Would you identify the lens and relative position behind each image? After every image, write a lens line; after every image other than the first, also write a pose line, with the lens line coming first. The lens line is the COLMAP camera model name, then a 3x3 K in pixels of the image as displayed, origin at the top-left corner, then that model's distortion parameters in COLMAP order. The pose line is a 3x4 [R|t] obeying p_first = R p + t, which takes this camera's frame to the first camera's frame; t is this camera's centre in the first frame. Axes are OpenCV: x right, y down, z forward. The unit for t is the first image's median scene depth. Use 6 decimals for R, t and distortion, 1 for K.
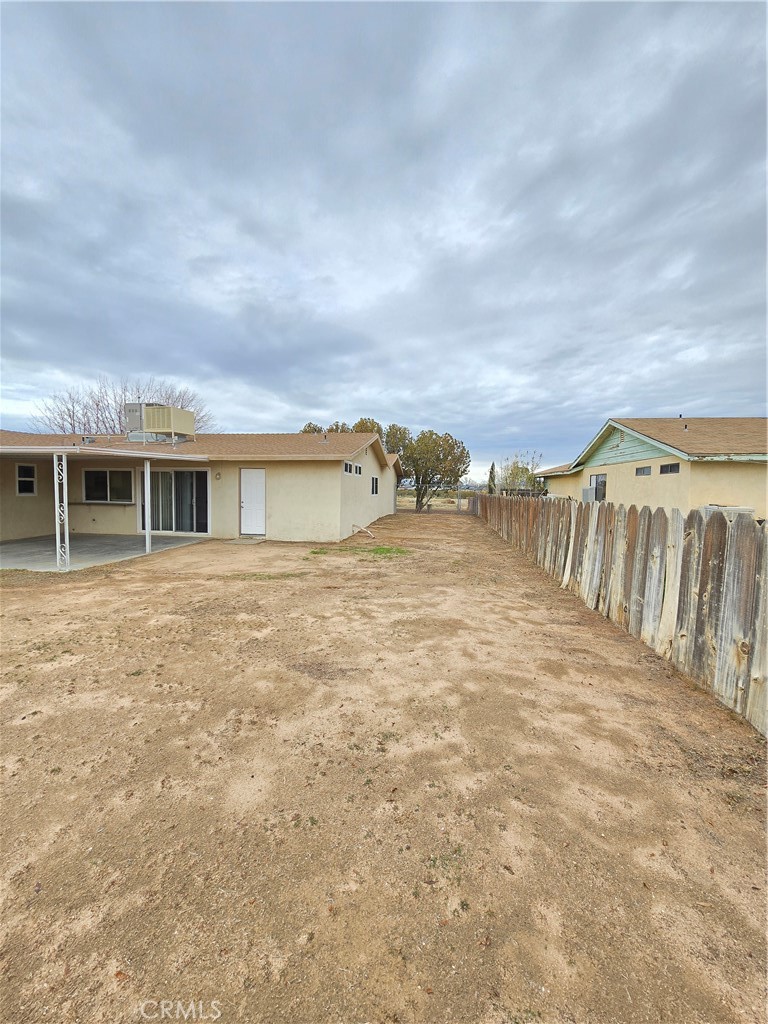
lens RADIAL K [[421.4, 0, 387.0], [0, 421.4, 509.7], [0, 0, 1]] dist [0.000970, -0.000627]
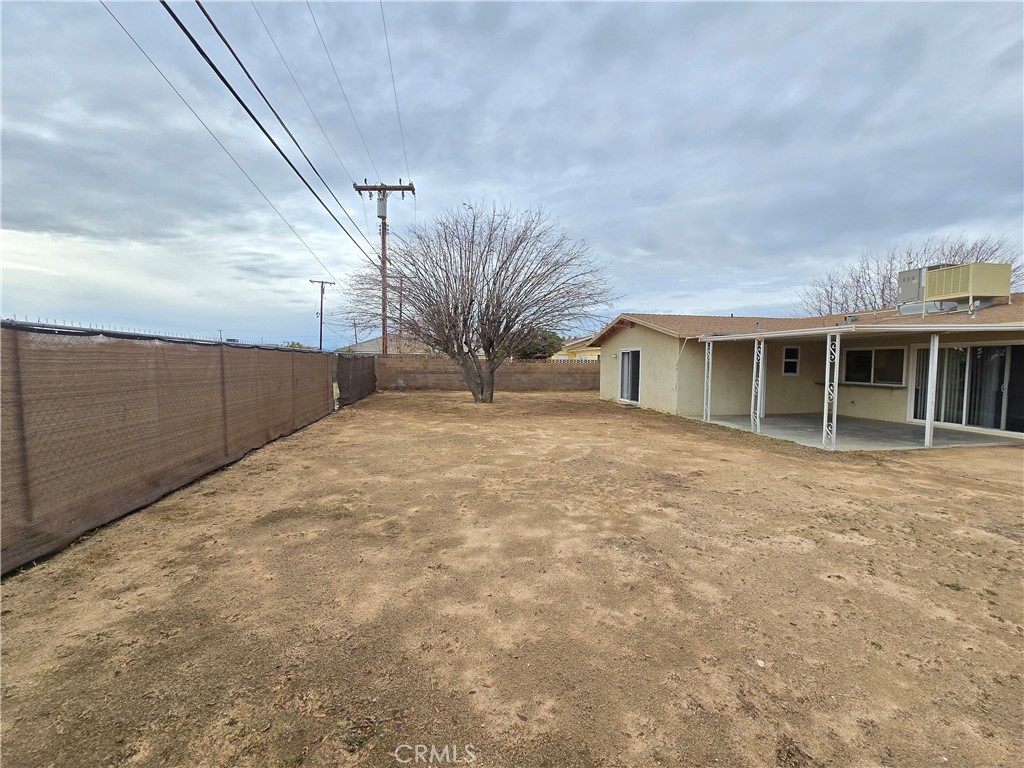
lens RADIAL K [[422.2, 0, 508.1], [0, 422.2, 387.0], [0, 0, 1]] dist [-0.011087, 0.004242]
pose [[0.291998, 0.044334, -0.955391, -0.046353], [-0.054780, 0.998060, 0.029572, 0.011092], [0.954849, 0.043701, 0.293861, -0.056111]]
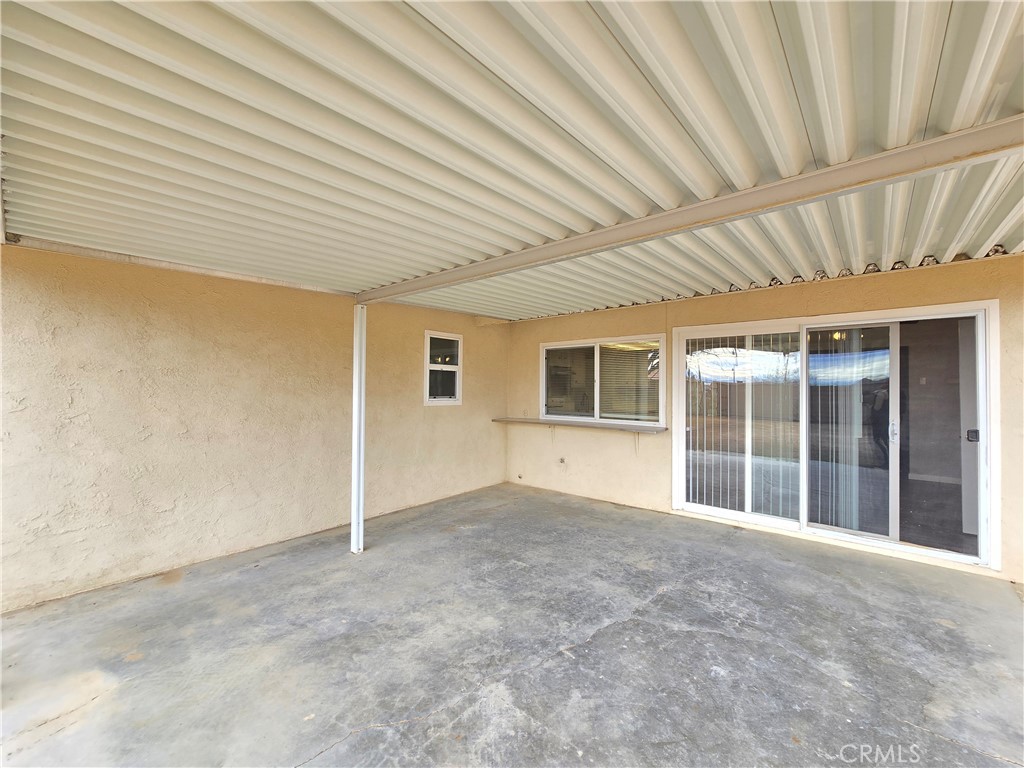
lens RADIAL K [[421.4, 0, 512.0], [0, 421.4, 384.0], [0, 0, 1]] dist [0.000970, -0.000627]
pose [[0.847166, -0.011487, -0.531204, -1.256182], [-0.022302, 0.998116, -0.057151, -0.069984], [0.530860, 0.060263, 0.845314, 1.490584]]
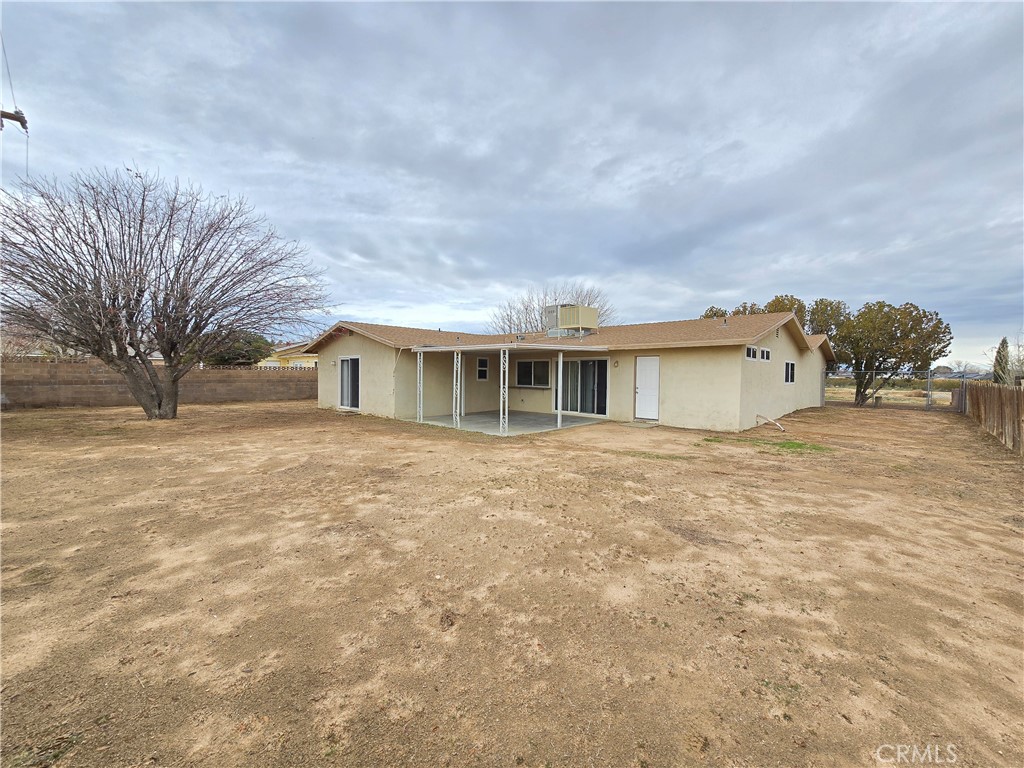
lens RADIAL K [[421.4, 0, 512.0], [0, 421.4, 384.0], [0, 0, 1]] dist [0.000970, -0.000627]
pose [[0.808510, 0.010857, -0.588382, 0.062072], [-0.030652, 0.999250, -0.023682, 0.015791], [0.587683, 0.037182, 0.808236, -0.110841]]
